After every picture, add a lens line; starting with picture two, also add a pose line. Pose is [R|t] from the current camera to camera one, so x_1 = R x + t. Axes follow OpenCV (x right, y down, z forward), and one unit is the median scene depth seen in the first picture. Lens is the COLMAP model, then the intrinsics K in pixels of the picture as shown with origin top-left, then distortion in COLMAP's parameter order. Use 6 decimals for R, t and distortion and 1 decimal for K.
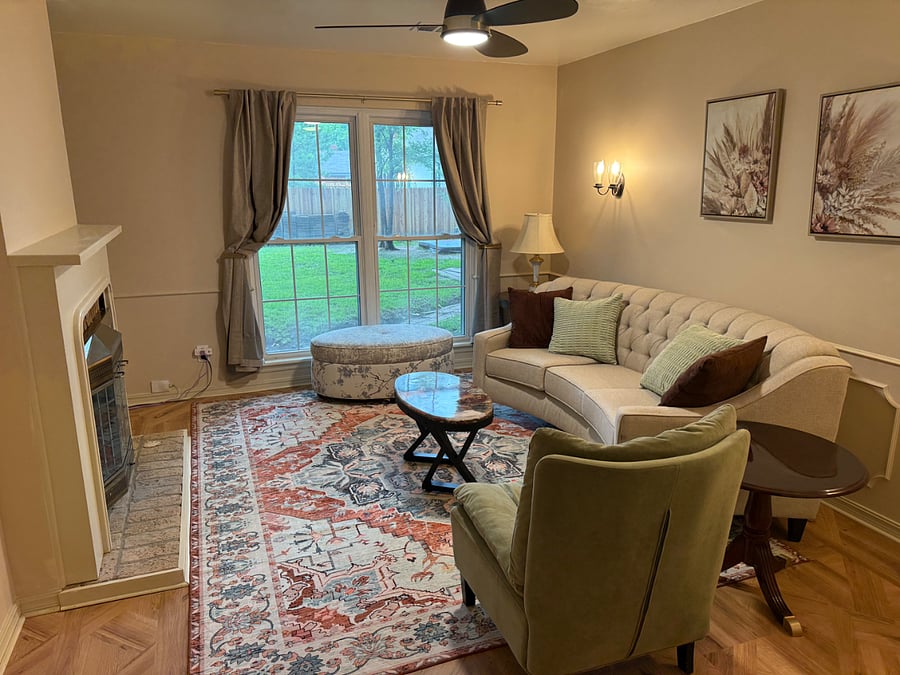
lens RADIAL K [[635.5, 0, 459.4], [0, 635.5, 332.1], [0, 0, 1]] dist [0.040040, -0.047065]
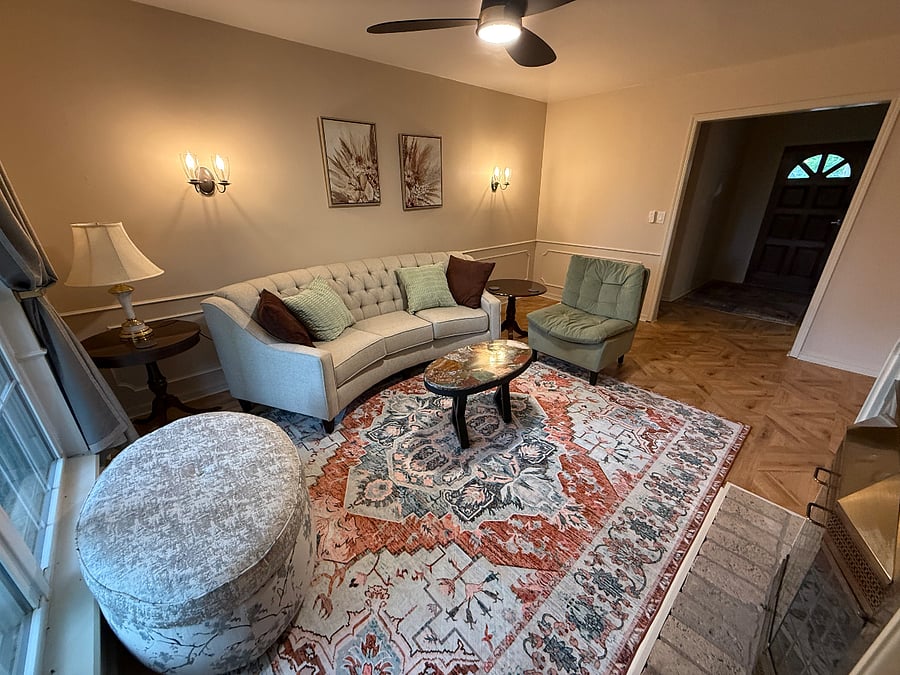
lens RADIAL K [[362.3, 0, 452.0], [0, 362.3, 333.3], [0, 0, 1]] dist [0.005920, -0.000992]
pose [[-0.358387, -0.340430, 0.869291, -0.619073], [0.224220, 0.872501, 0.434128, -0.270567], [-0.906247, 0.350498, -0.236362, 1.265974]]
